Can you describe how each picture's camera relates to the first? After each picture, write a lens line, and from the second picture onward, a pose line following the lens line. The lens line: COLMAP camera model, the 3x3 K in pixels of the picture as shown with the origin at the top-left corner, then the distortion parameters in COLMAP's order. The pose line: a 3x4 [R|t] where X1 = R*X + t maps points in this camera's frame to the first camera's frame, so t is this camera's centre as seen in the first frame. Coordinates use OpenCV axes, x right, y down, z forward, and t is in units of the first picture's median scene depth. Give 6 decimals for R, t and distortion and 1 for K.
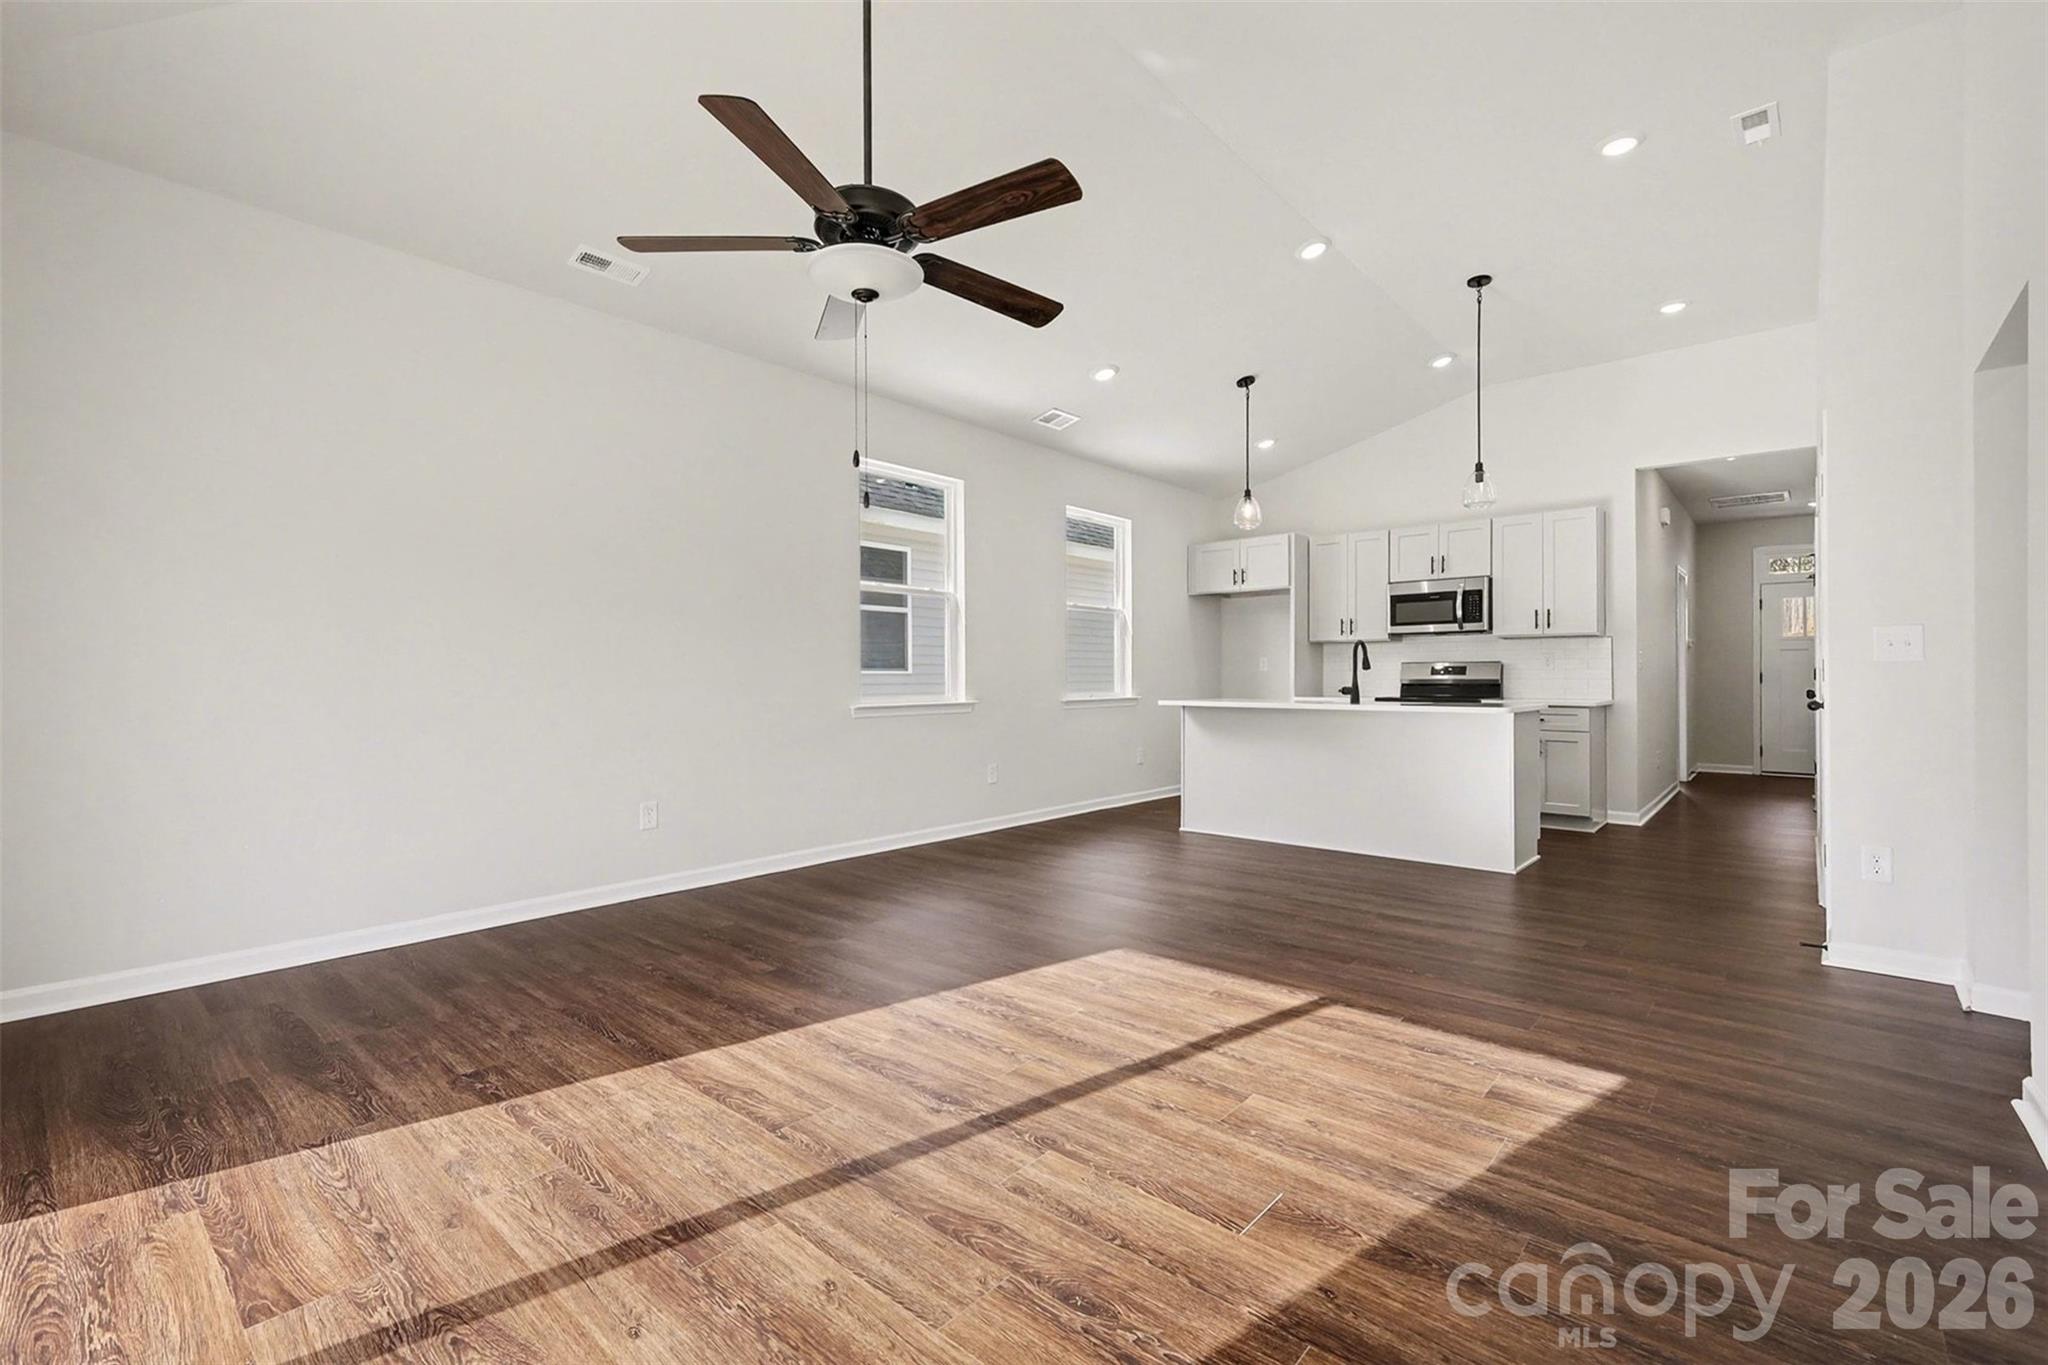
lens RADIAL K [[902.5, 0, 1024.0], [0, 902.5, 682.5], [0, 0, 1]] dist [-0.000556, 0.000144]
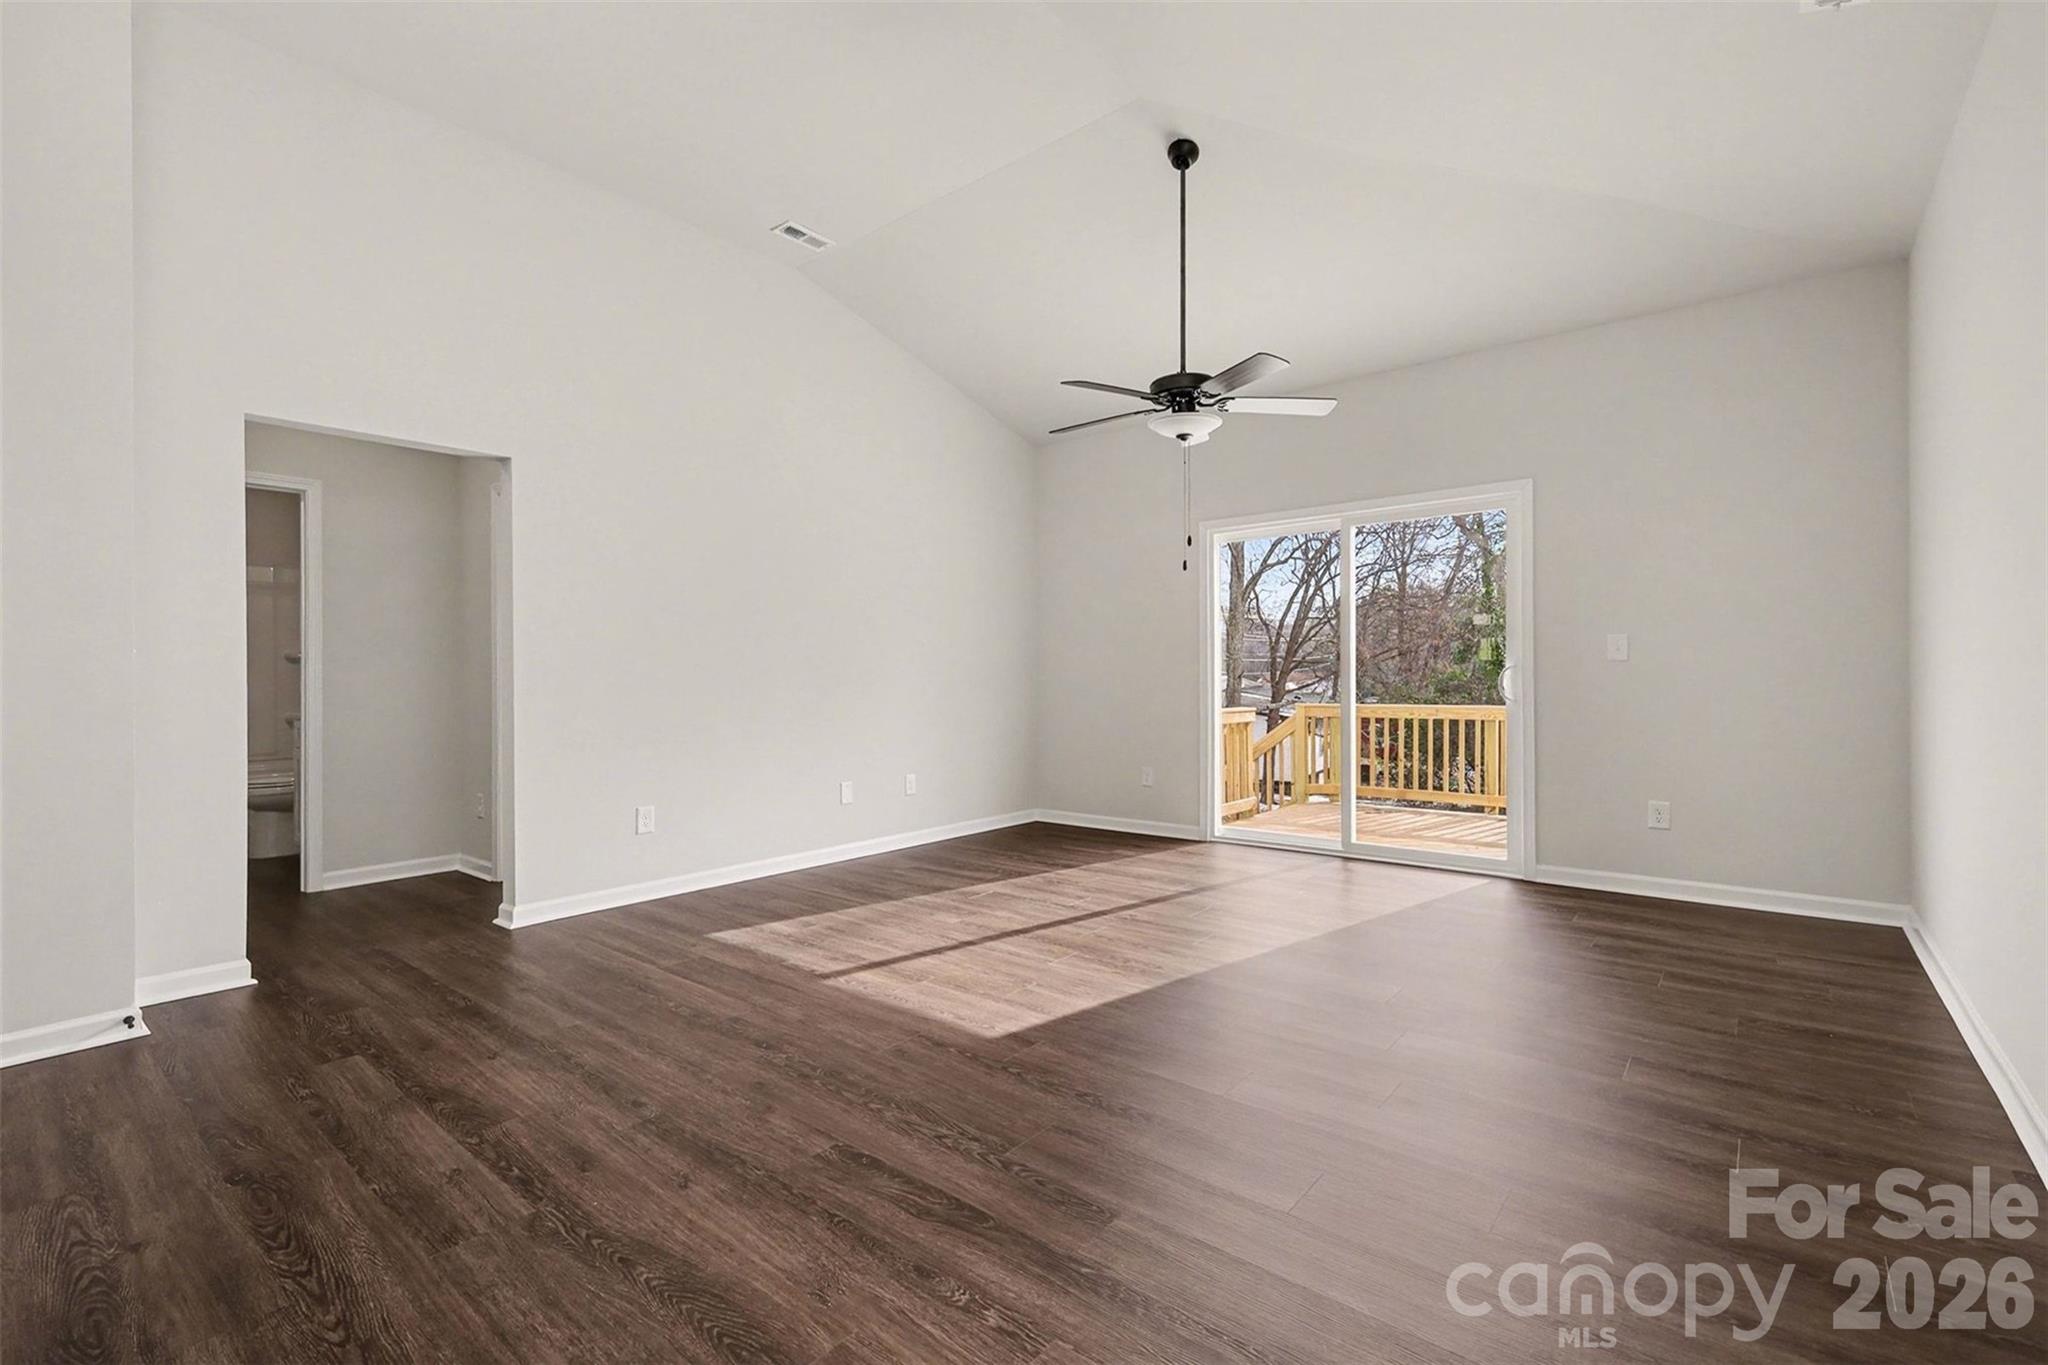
lens RADIAL K [[902.5, 0, 1024.0], [0, 902.5, 682.5], [0, 0, 1]] dist [-0.000556, 0.000144]
pose [[-0.999633, 0.009326, -0.025441, 0.053365], [0.009095, 0.999916, 0.009190, -0.003398], [0.025525, 0.008956, -0.999634, 0.906757]]
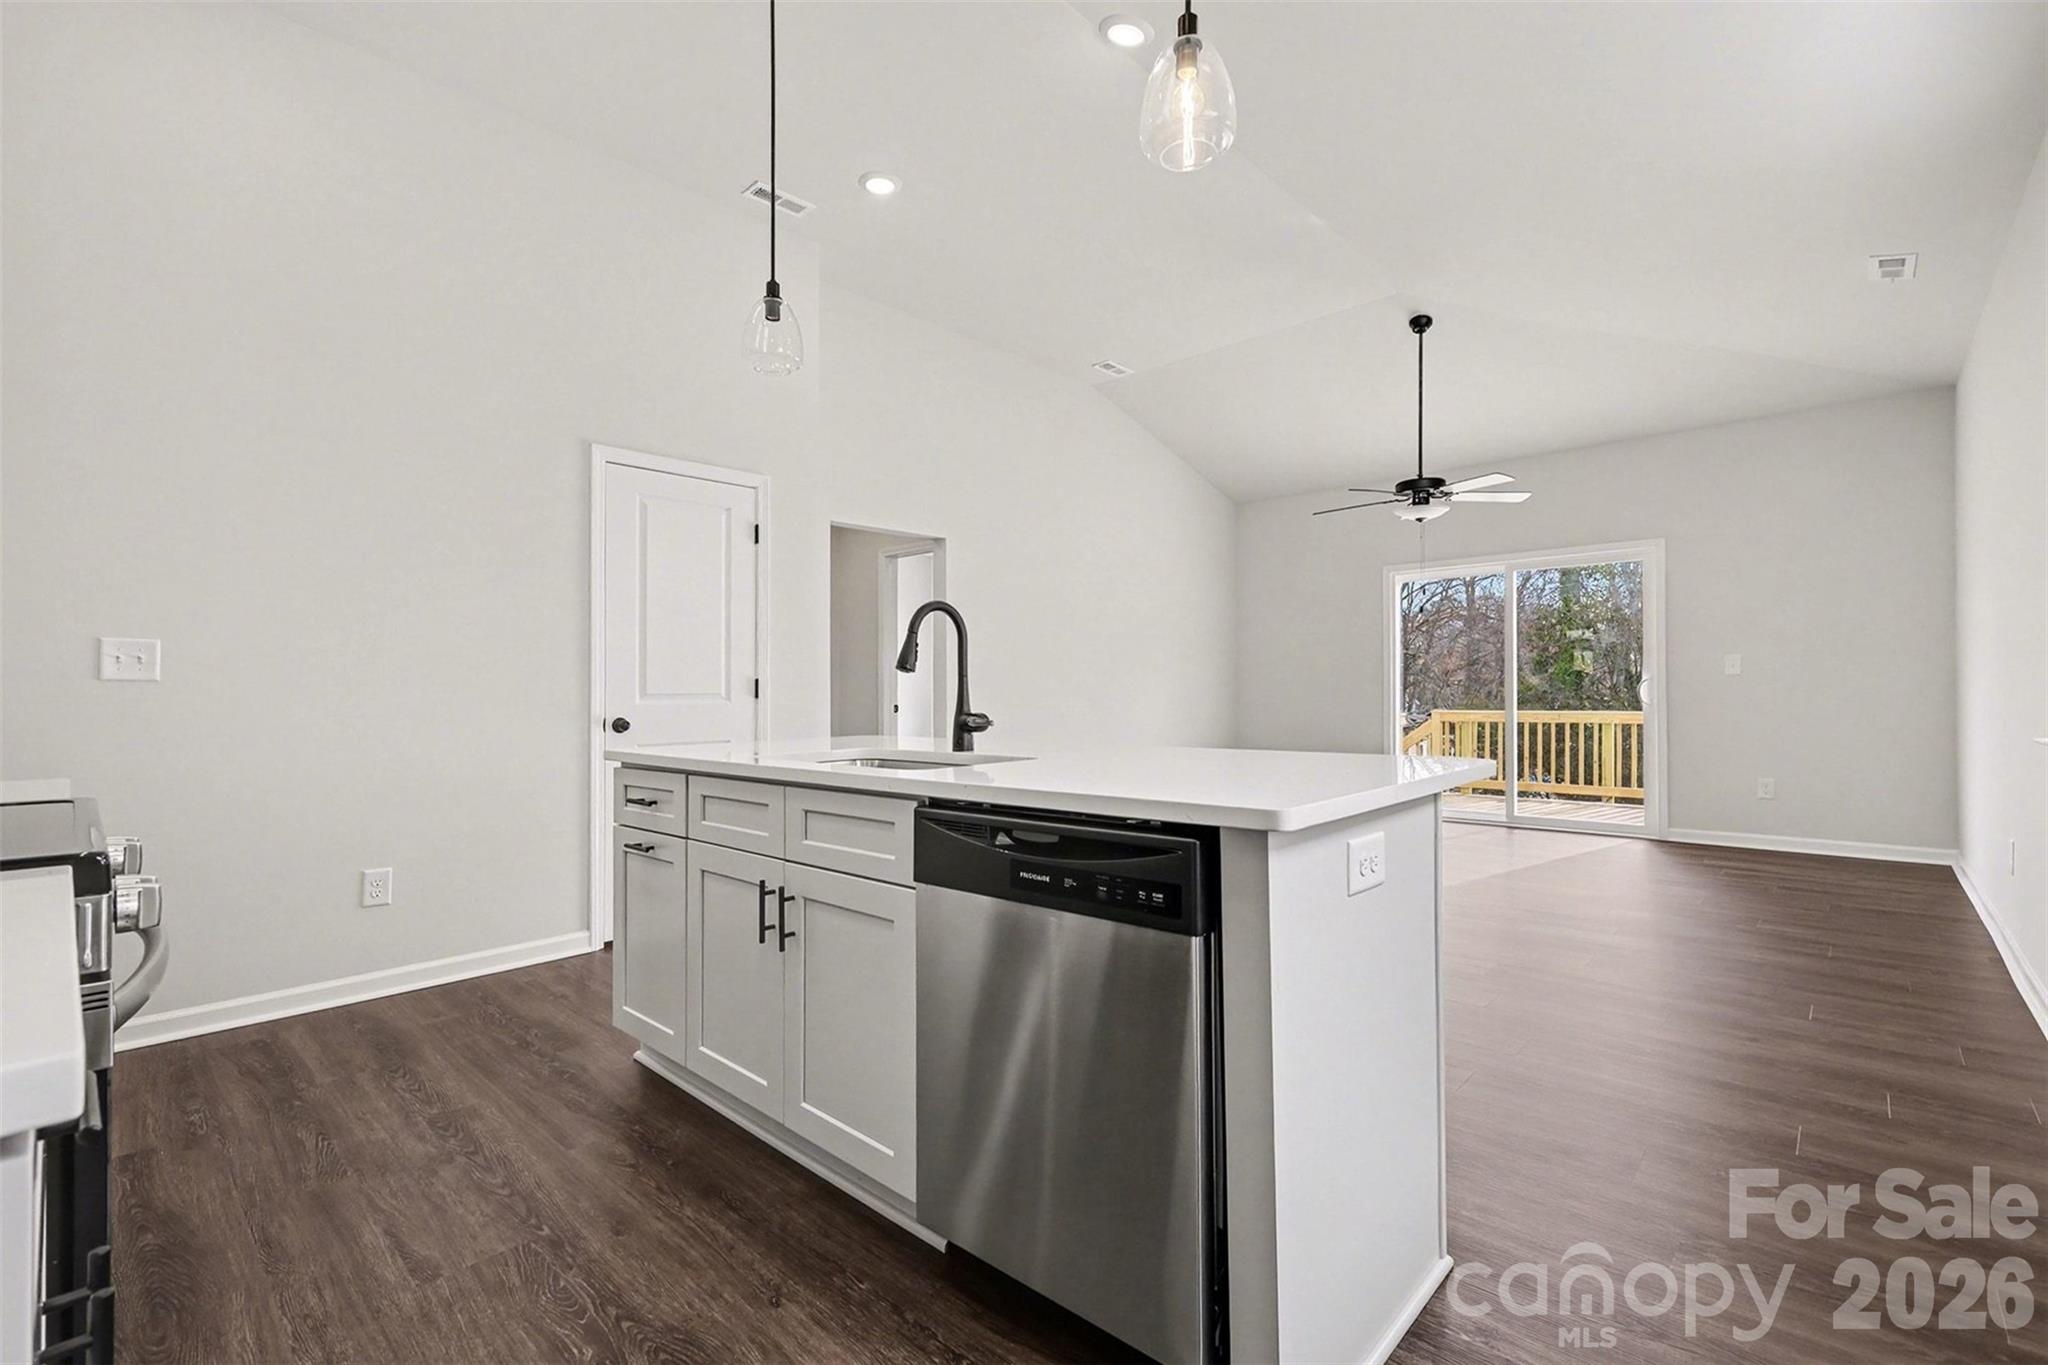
lens RADIAL K [[881.1, 0, 1031.6], [0, 881.1, 693.2], [0, 0, 1]] dist [-0.001151, -0.000159]
pose [[-0.999291, 0.010346, 0.036194, 0.257907], [0.010663, 0.999906, 0.008571, -0.006400], [-0.036102, 0.008951, -0.999308, 1.145378]]
